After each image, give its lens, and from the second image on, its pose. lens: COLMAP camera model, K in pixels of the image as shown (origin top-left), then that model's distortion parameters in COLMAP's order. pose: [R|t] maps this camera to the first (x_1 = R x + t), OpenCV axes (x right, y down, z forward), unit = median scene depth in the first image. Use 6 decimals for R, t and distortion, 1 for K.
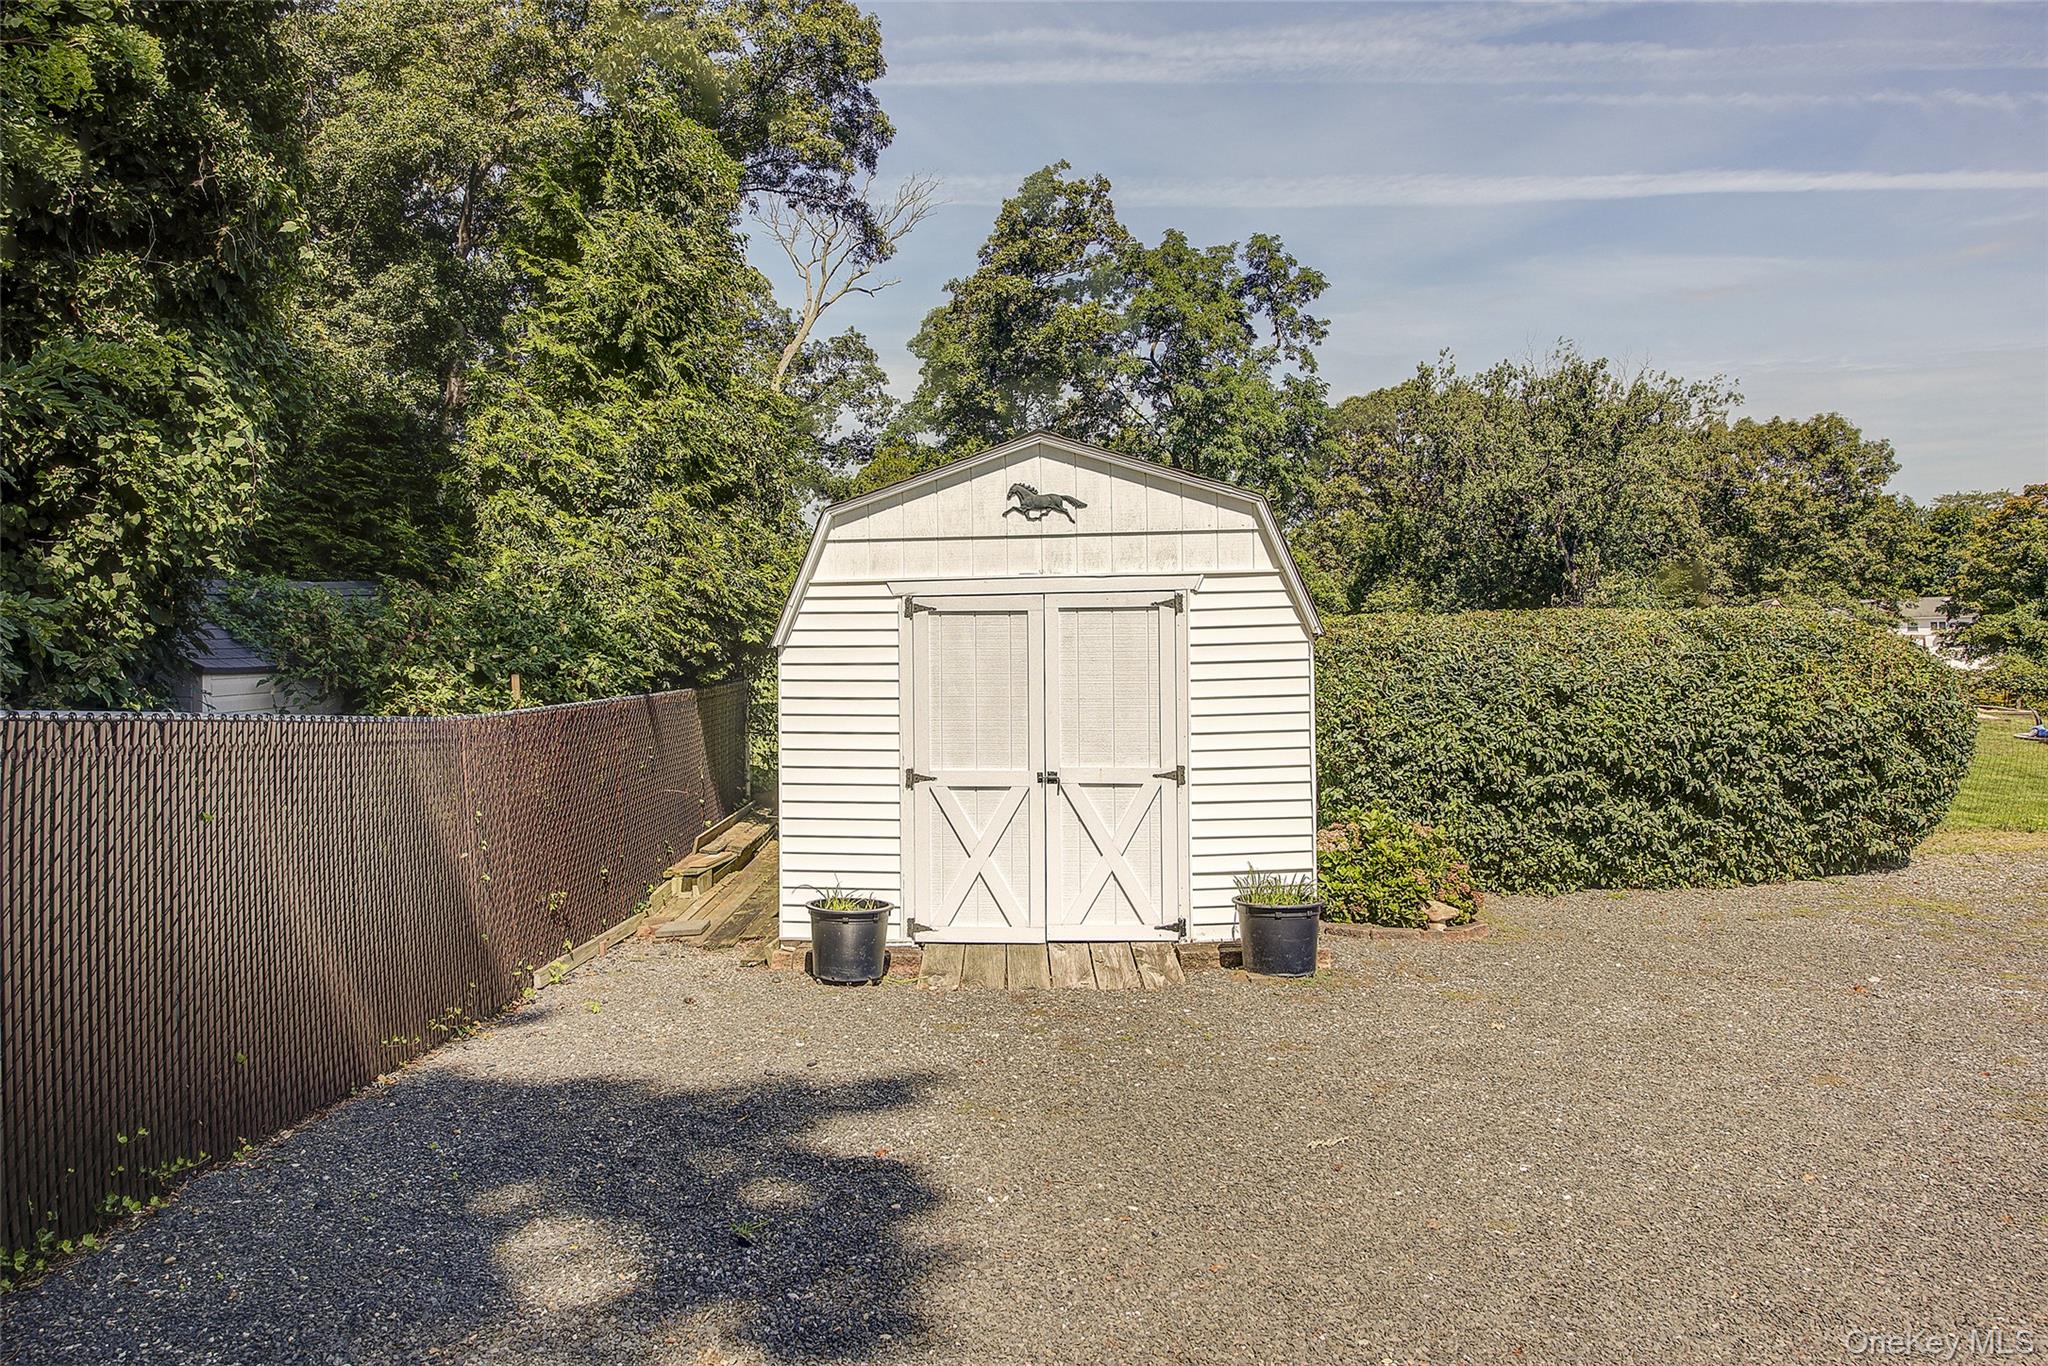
lens RADIAL K [[1364.1, 0, 1009.7], [0, 1364.1, 673.8], [0, 0, 1]] dist [0.006076, 0.000440]
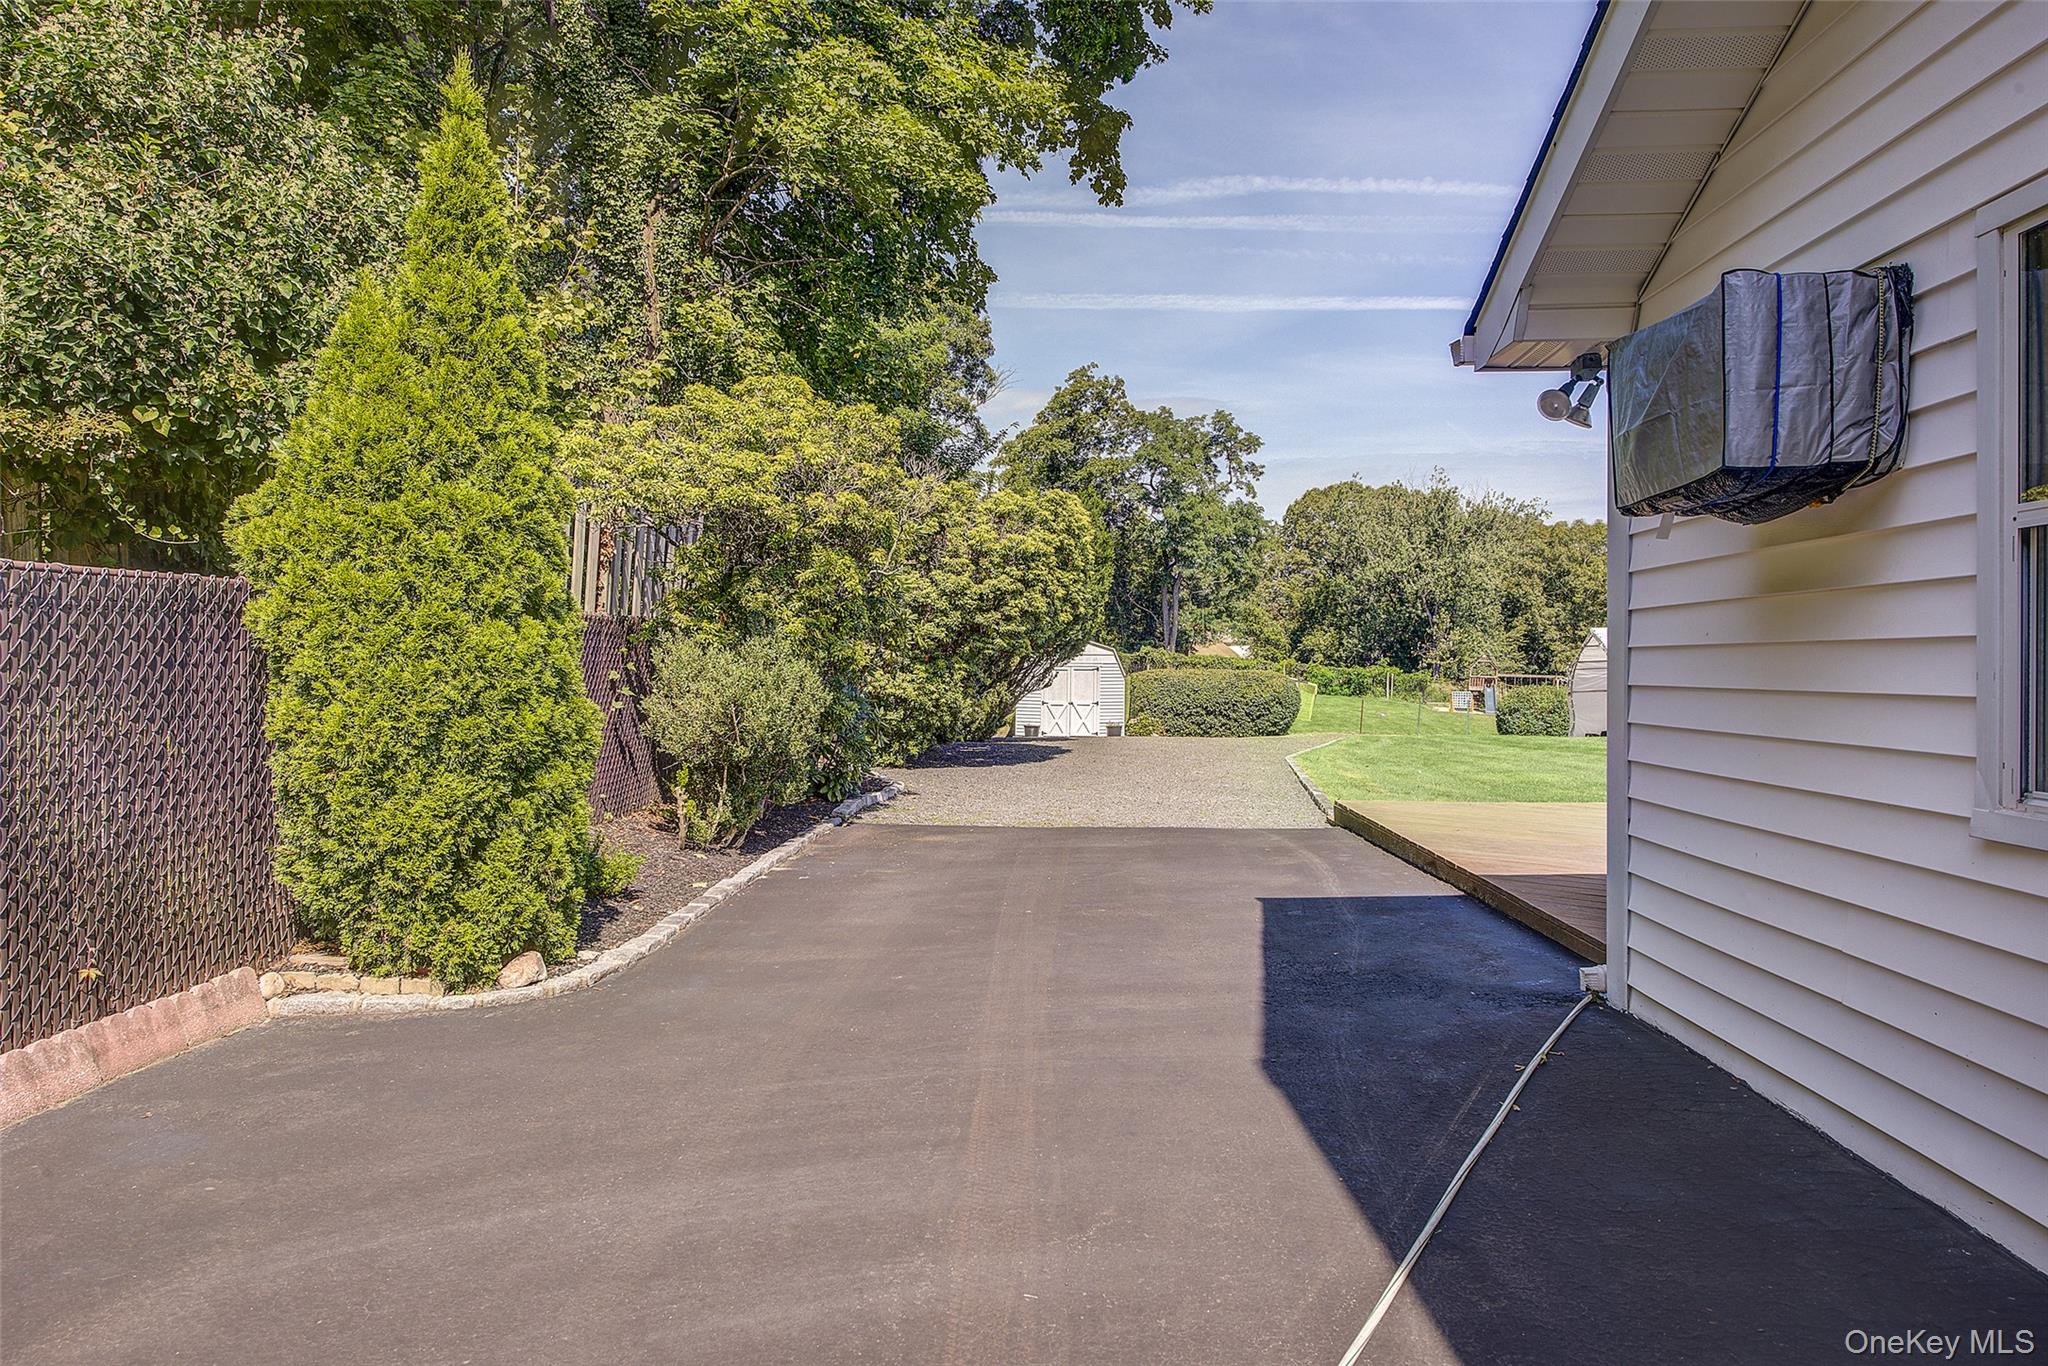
lens RADIAL K [[1364.1, 0, 1030.4], [0, 1364.1, 685.3], [0, 0, 1]] dist [0.006076, 0.000440]
pose [[0.999731, 0.020657, -0.010568, -0.010775], [-0.020709, 0.999774, -0.004816, 0.004753], [0.010466, 0.005034, 0.999933, -0.552831]]
